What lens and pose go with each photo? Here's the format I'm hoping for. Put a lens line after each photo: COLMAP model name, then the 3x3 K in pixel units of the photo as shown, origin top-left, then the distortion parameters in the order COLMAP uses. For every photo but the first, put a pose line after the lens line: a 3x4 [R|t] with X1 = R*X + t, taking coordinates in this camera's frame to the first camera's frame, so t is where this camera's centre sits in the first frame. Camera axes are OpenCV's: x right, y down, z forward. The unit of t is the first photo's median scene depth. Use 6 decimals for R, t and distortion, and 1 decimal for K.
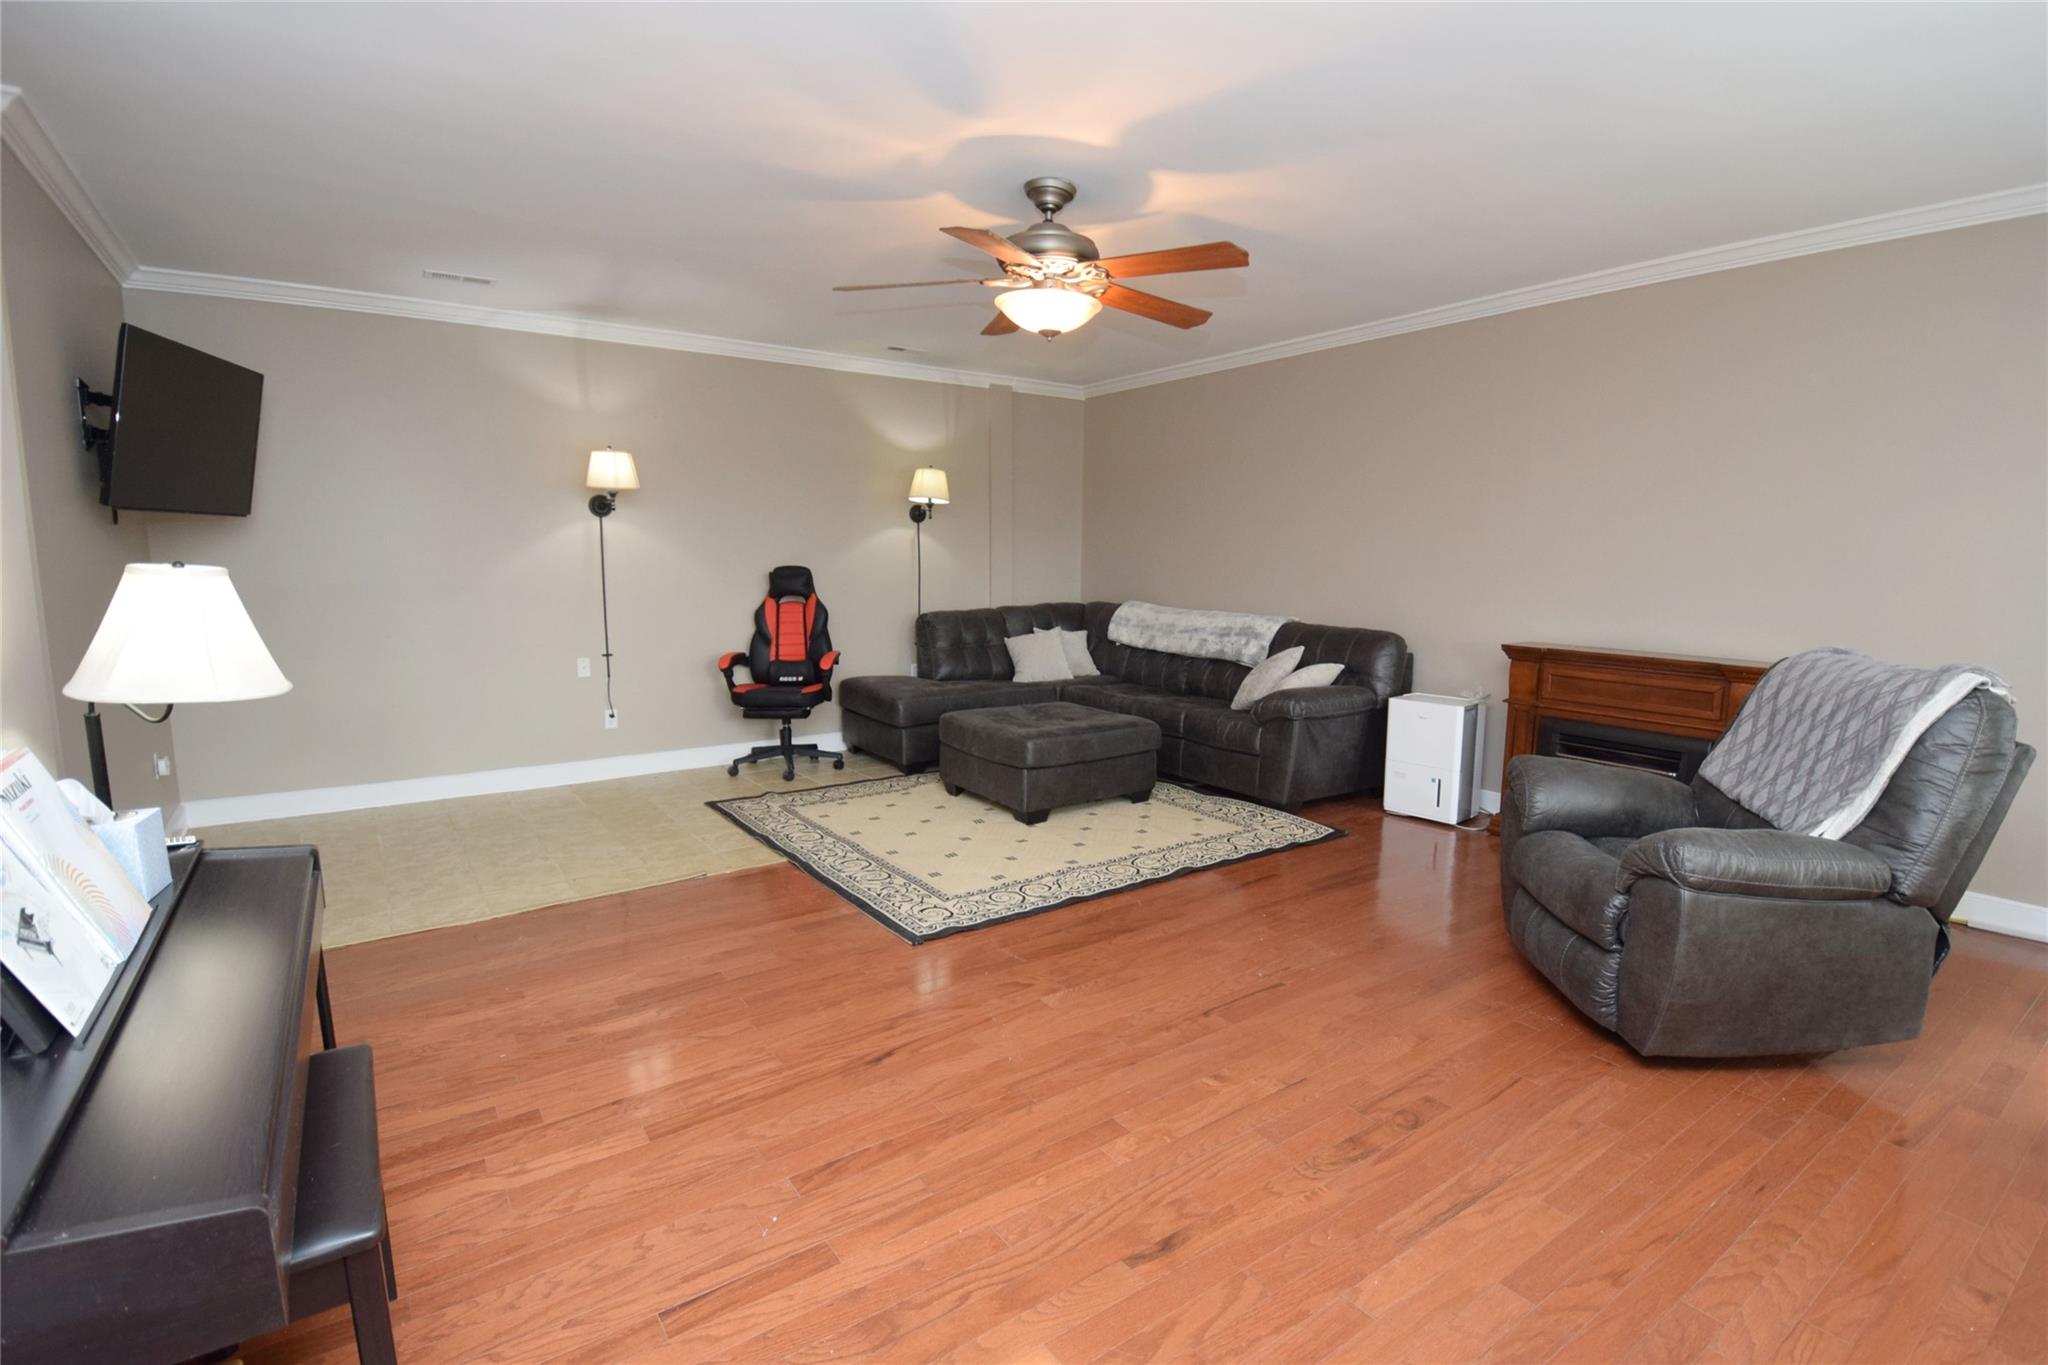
lens RADIAL K [[974.4, 0, 1055.7], [0, 974.4, 692.6], [0, 0, 1]] dist [0.013609, -0.023755]
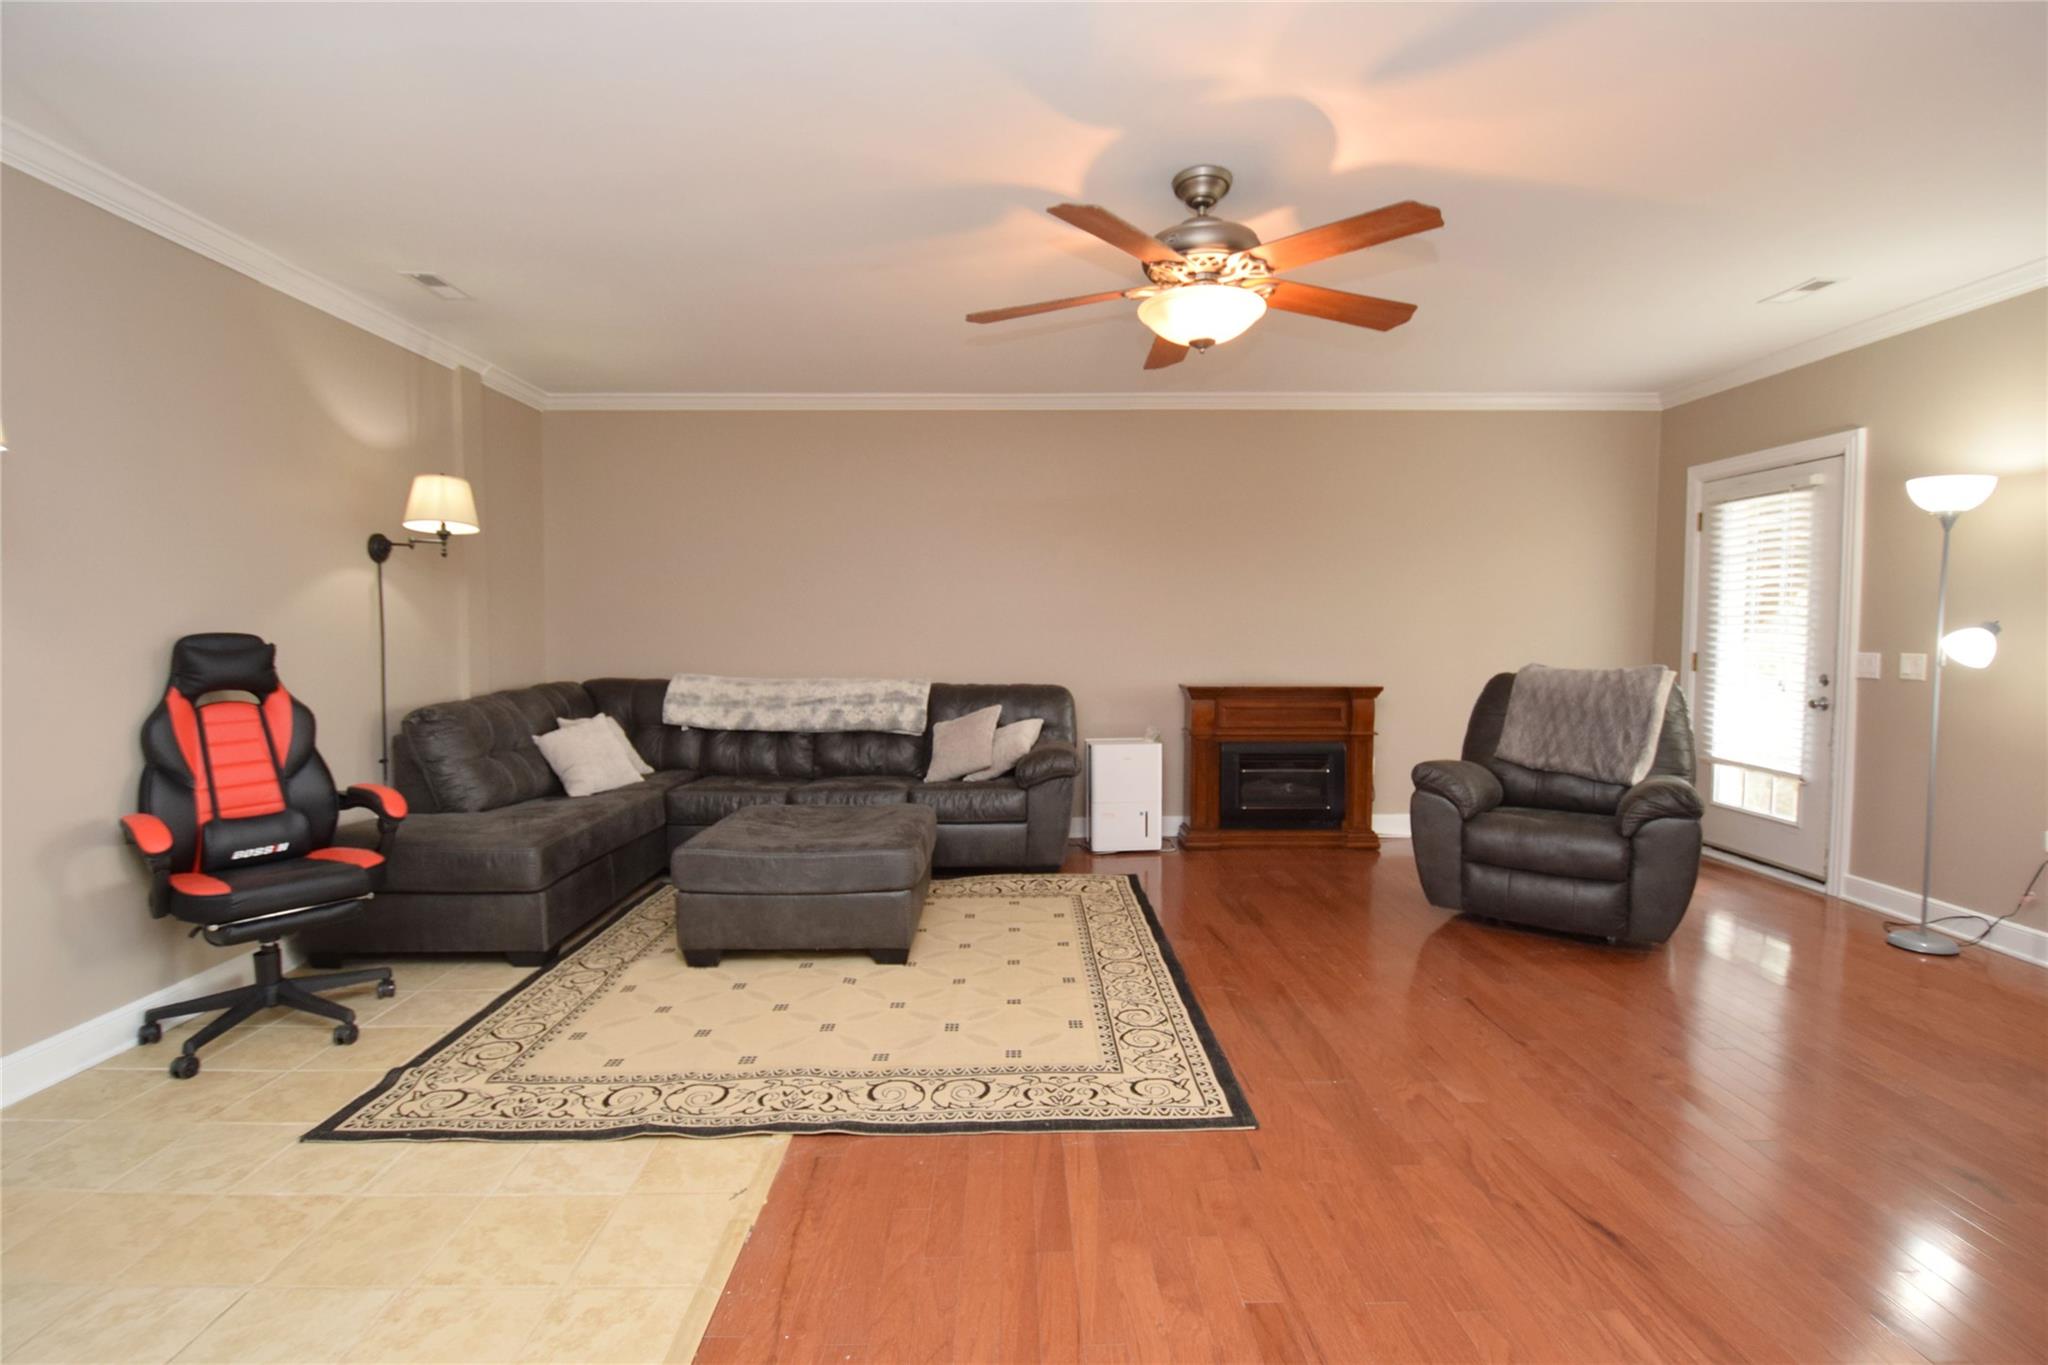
lens RADIAL K [[934.8, 0, 1024.0], [0, 934.8, 682.5], [0, 0, 1]] dist [0.022281, -0.035321]
pose [[0.575262, -0.055685, 0.816072, -0.549588], [0.123339, 0.992178, -0.019242, -0.054168], [-0.808617, 0.111723, 0.577630, 0.481844]]
